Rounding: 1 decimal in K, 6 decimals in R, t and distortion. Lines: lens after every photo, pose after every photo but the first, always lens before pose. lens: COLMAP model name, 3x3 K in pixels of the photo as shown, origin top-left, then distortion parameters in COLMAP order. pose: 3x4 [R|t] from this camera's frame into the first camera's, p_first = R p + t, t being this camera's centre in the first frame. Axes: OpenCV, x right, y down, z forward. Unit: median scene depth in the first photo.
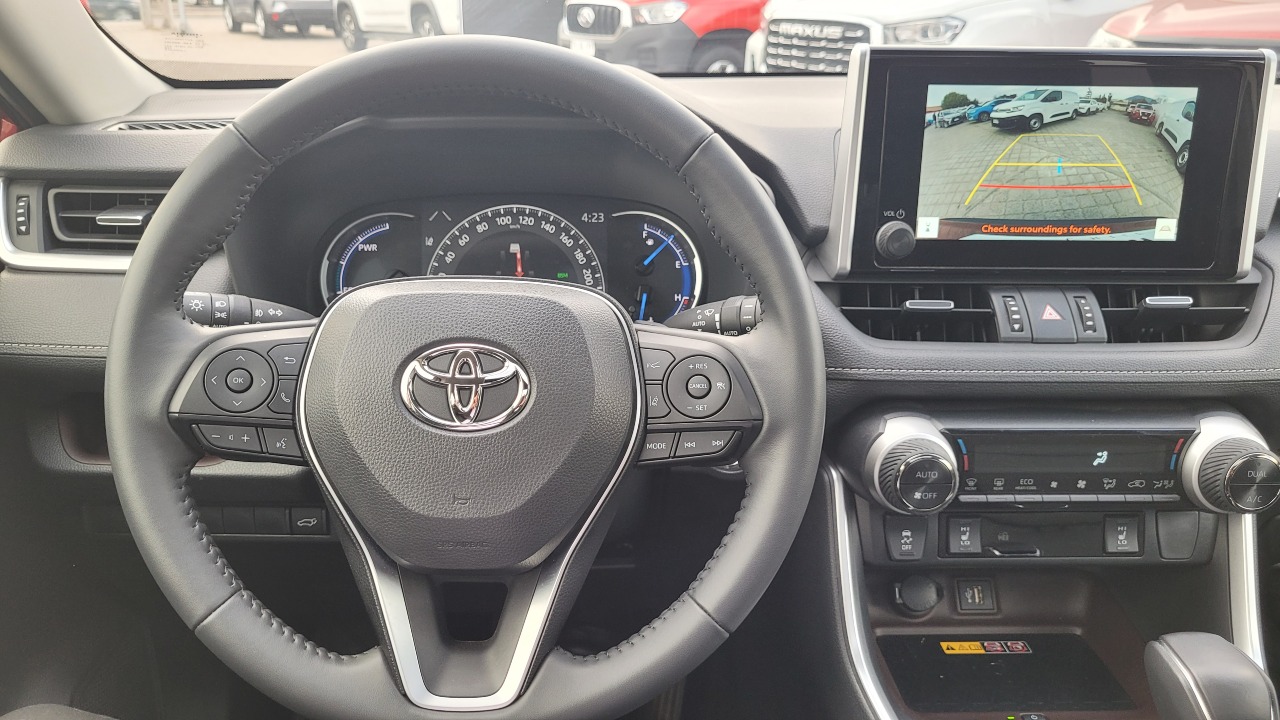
lens RADIAL K [[989.7, 0, 625.1], [0, 989.7, 364.0], [0, 0, 1]] dist [0.048694, -0.068462]
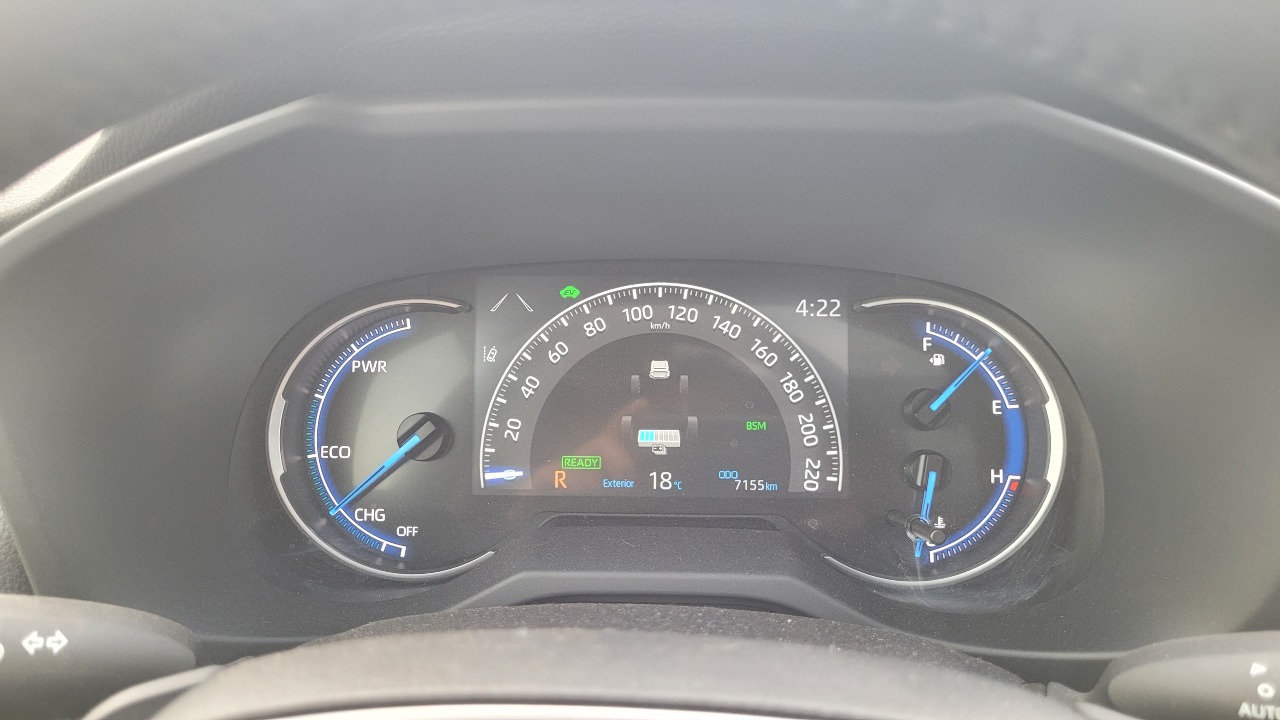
lens RADIAL K [[976.9, 0, 631.6], [0, 976.9, 352.3], [0, 0, 1]] dist [0.028782, -0.033521]
pose [[0.997224, 0.012169, -0.073453, -0.090476], [-0.012730, 0.999893, -0.007174, -0.123110], [0.073357, 0.008090, 0.997273, 0.517017]]
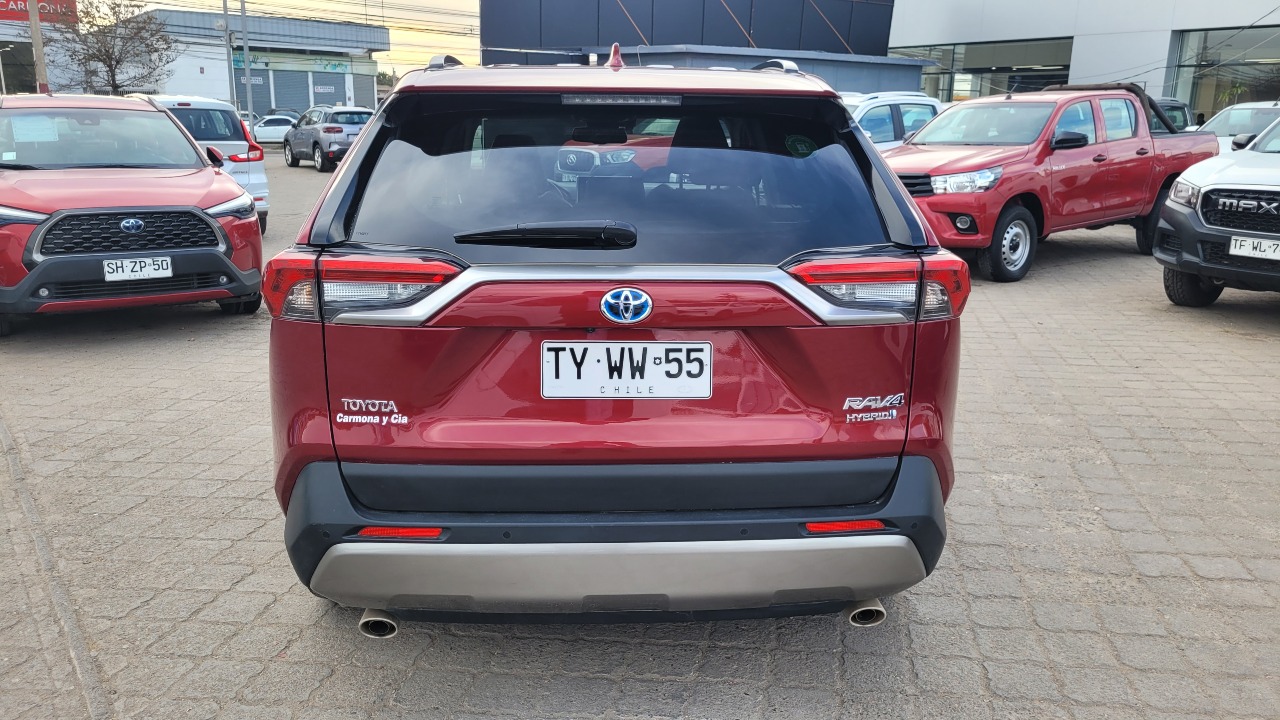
lens RADIAL K [[976.0, 0, 638.4], [0, 976.0, 336.1], [0, 0, 1]] dist [0.037274, -0.000670]
pose [[0.999887, -0.005781, 0.013908, 0.493498], [0.007755, 0.989203, -0.146344, 1.690230], [-0.012912, 0.146435, 0.989136, -5.303387]]
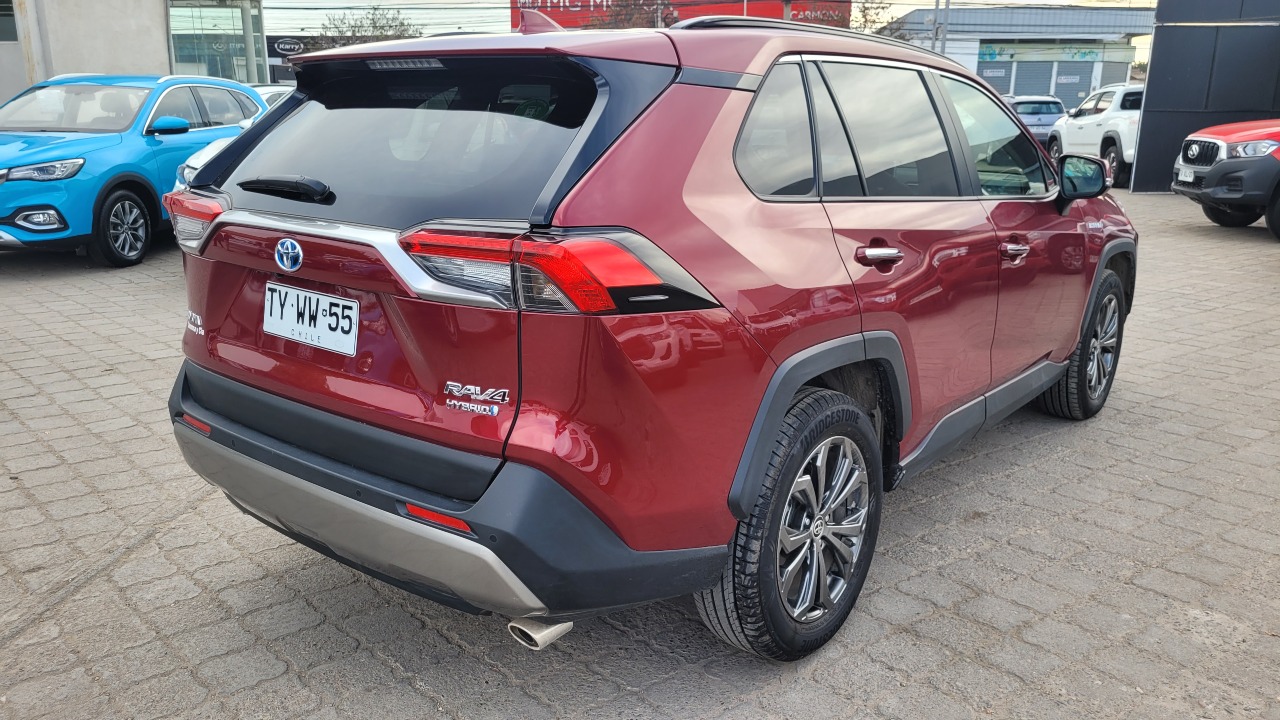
lens RADIAL K [[976.9, 0, 631.6], [0, 976.9, 352.3], [0, 0, 1]] dist [0.028782, -0.033521]
pose [[0.749271, 0.152997, -0.644349, 3.284186], [-0.232539, 0.971778, -0.039661, 1.358953], [0.620096, 0.179553, 0.763702, -4.147035]]
